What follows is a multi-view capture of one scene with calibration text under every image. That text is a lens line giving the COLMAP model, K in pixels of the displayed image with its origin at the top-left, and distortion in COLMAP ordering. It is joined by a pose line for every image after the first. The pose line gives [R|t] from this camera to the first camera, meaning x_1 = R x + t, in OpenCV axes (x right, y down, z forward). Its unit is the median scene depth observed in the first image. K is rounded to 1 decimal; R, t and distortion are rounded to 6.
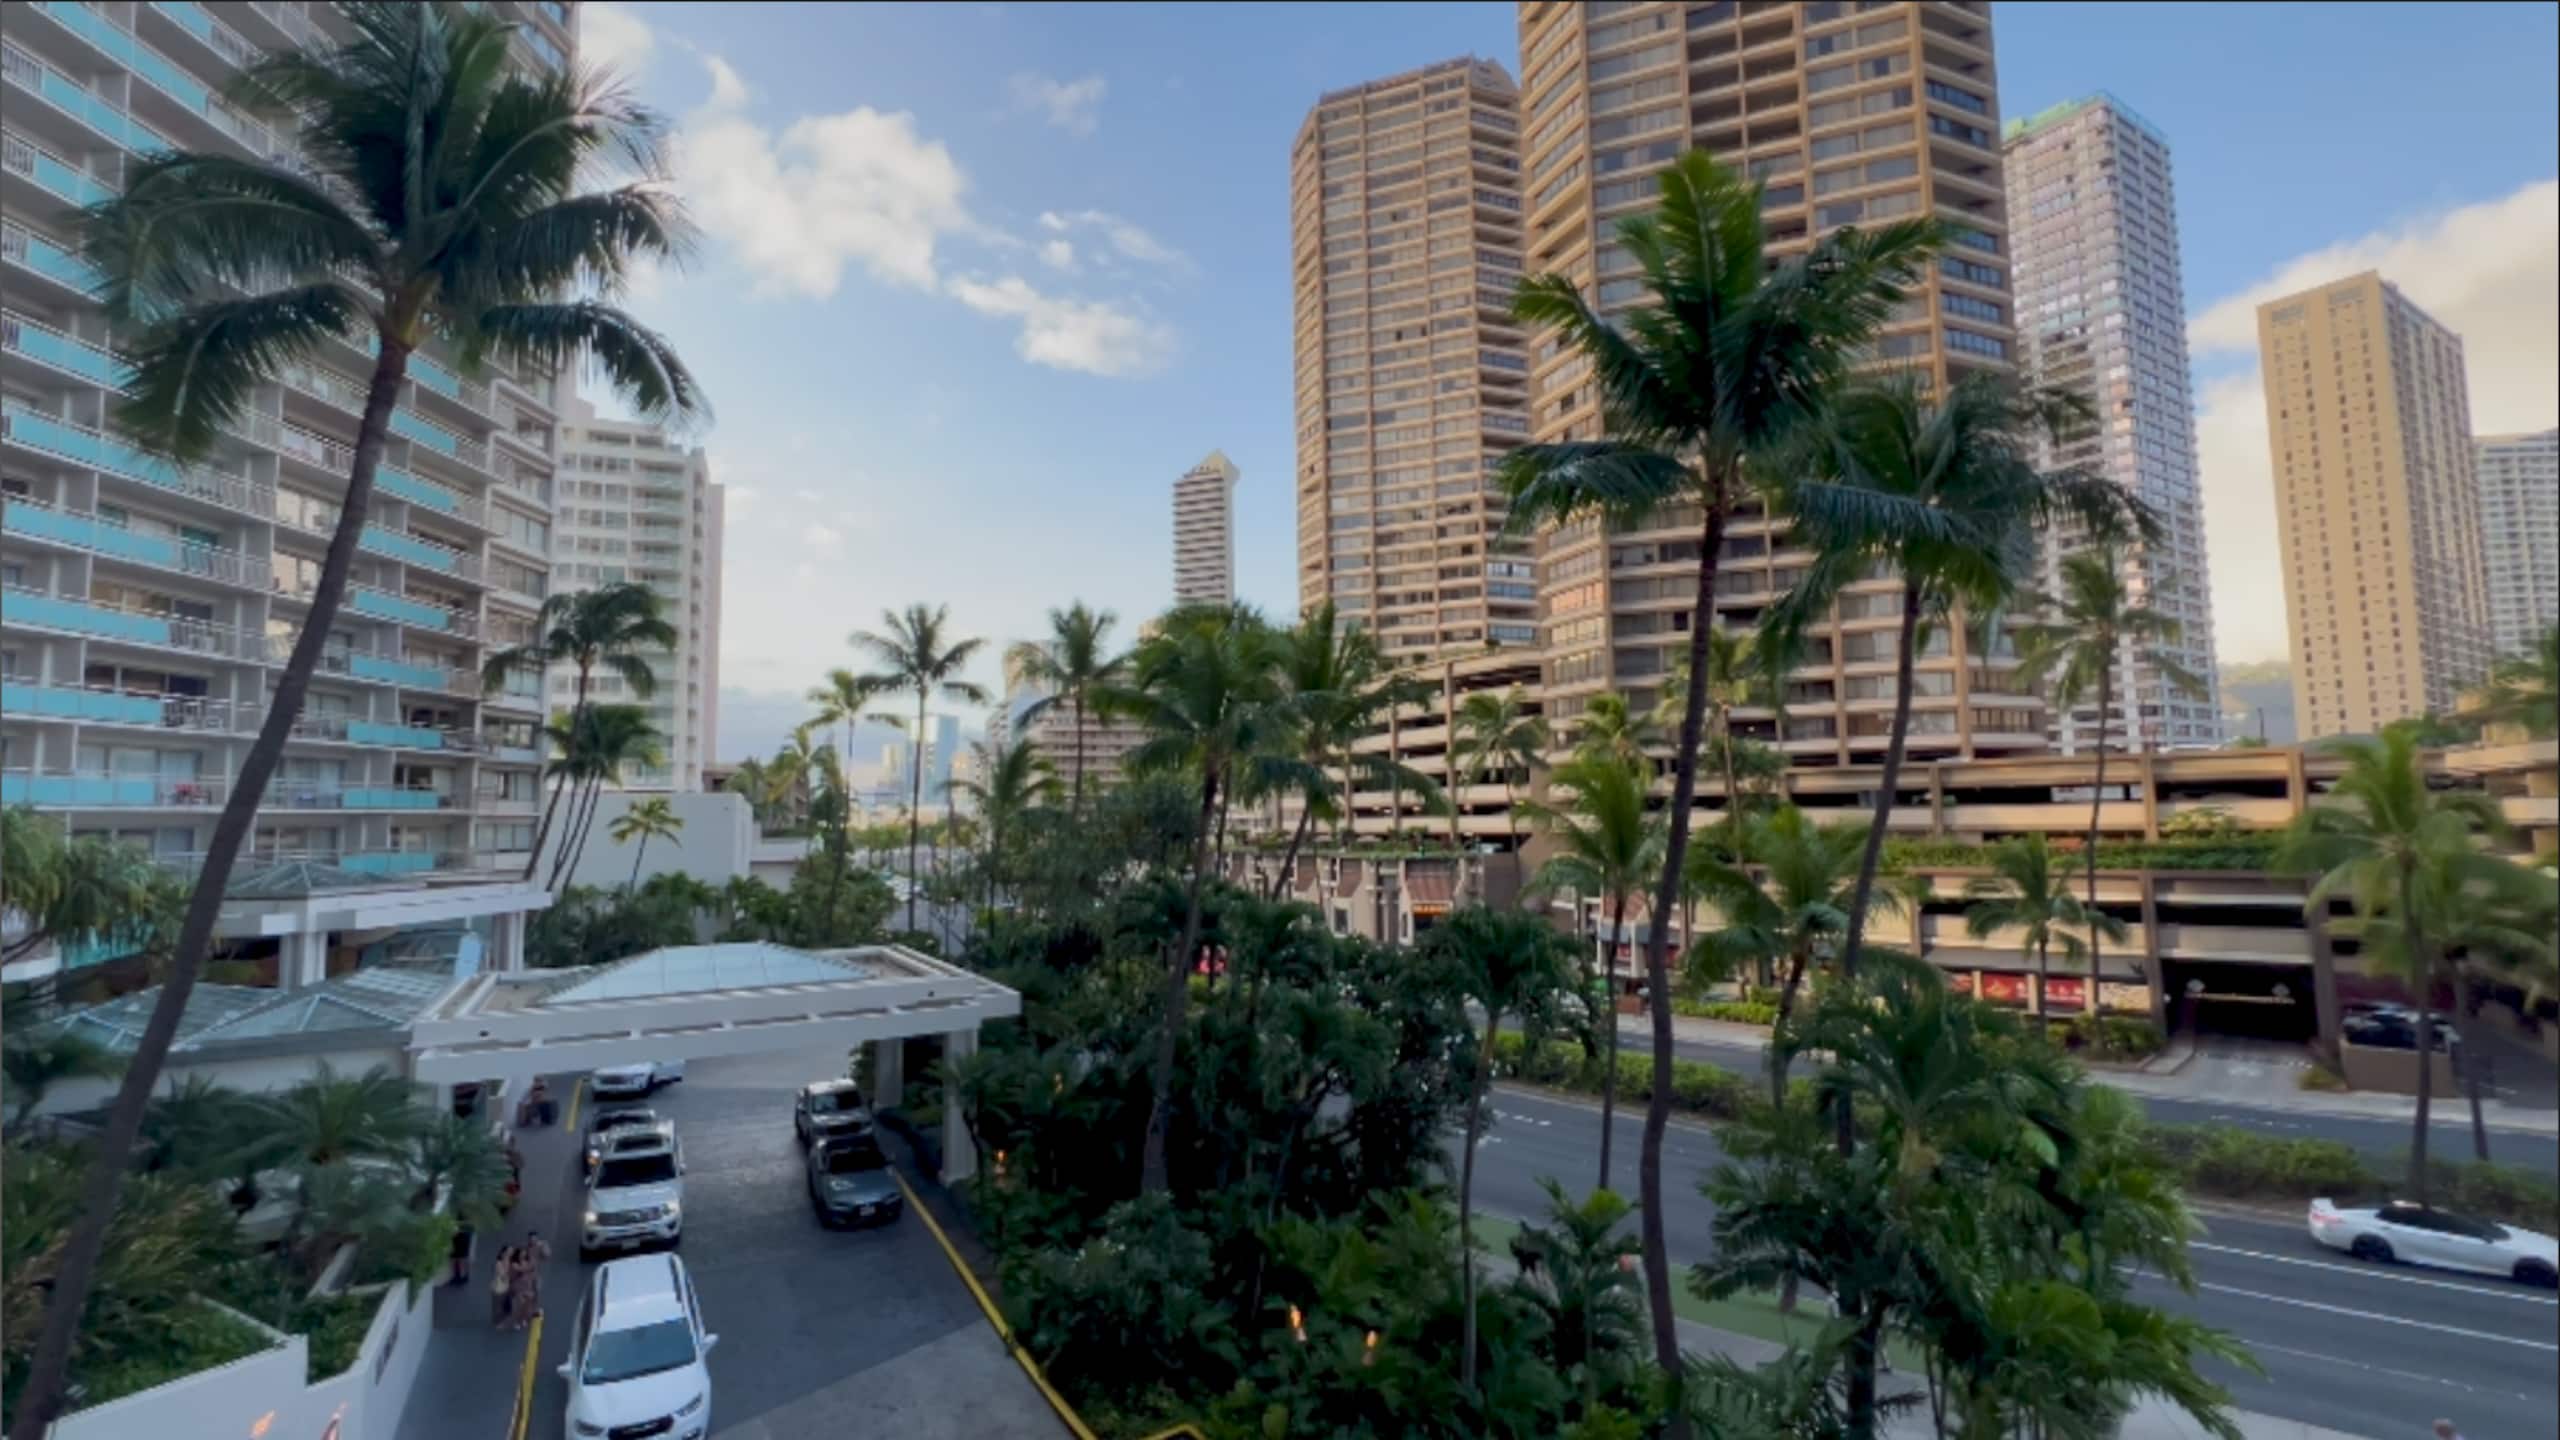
lens RADIAL K [[1034.4, 0, 1277.6], [0, 1034.4, 722.2], [0, 0, 1]] dist [0.002065, 0.000521]
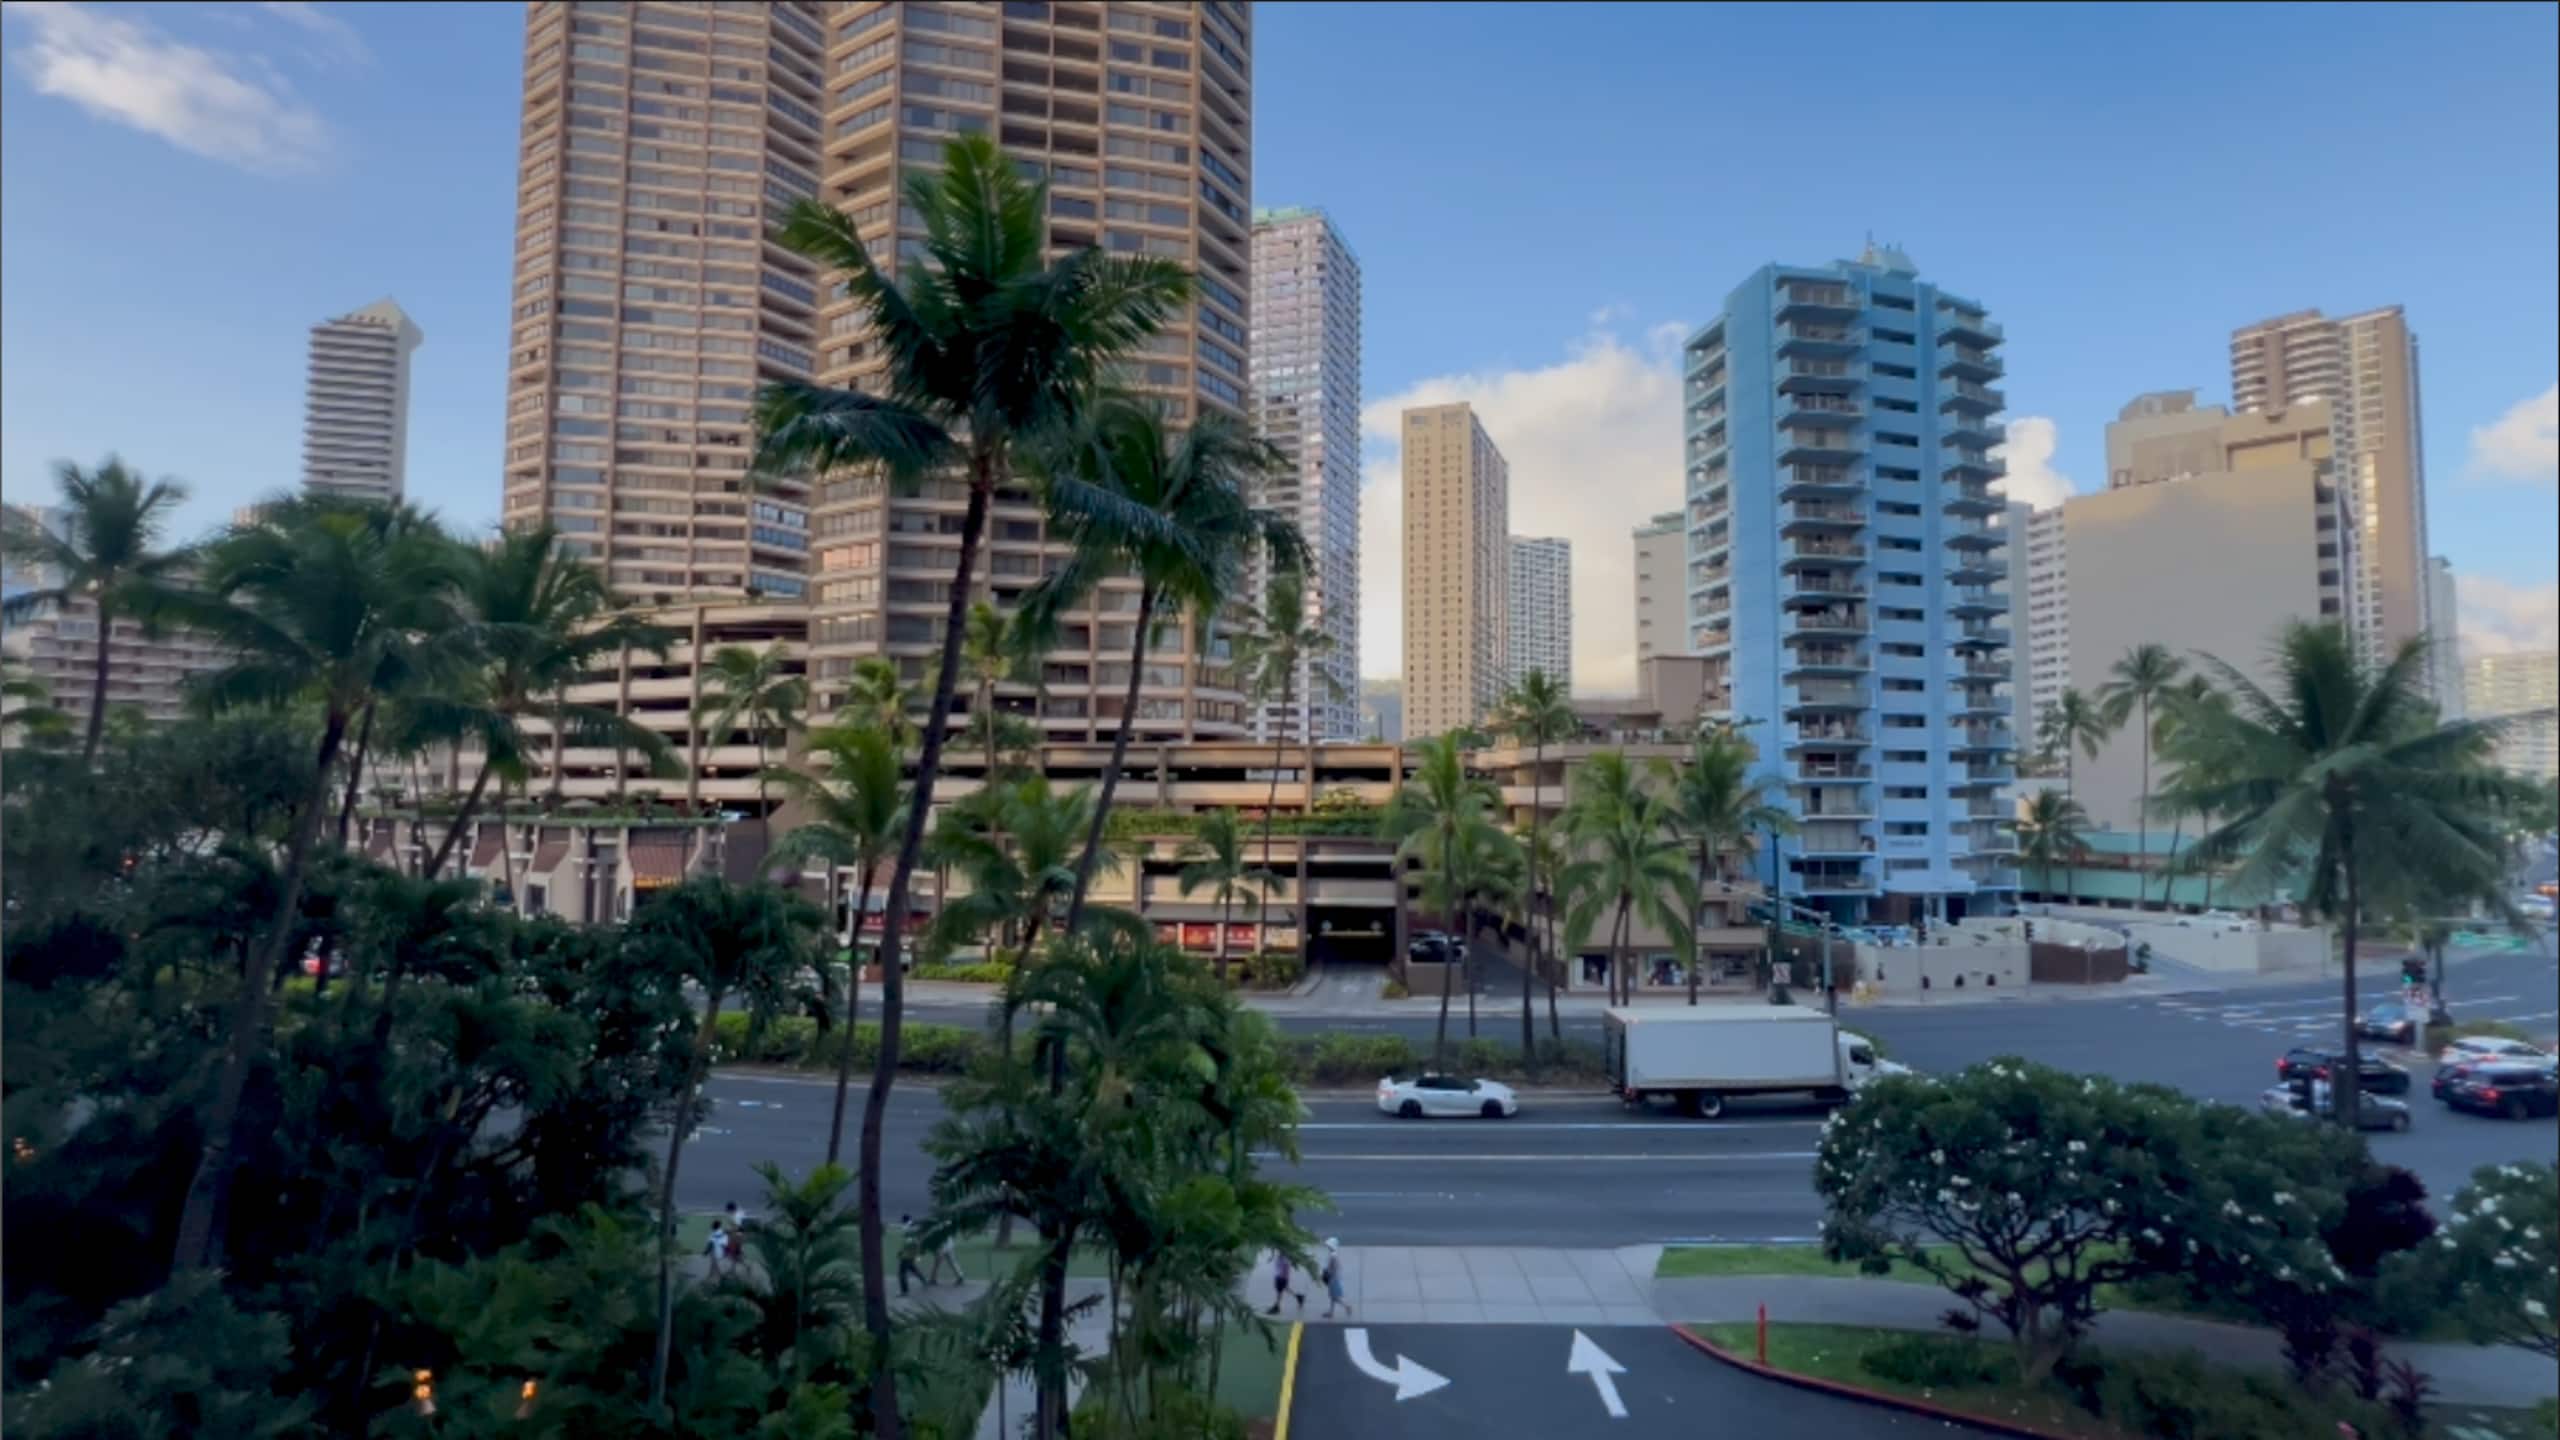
lens RADIAL K [[1034.4, 0, 1276.6], [0, 1034.4, 721.2], [0, 0, 1]] dist [0.002065, 0.000521]
pose [[0.836322, 0.058712, 0.545086, 0.110631], [-0.072675, 0.997347, 0.004079, 0.000000], [-0.543400, -0.043025, 0.838370, -0.029706]]
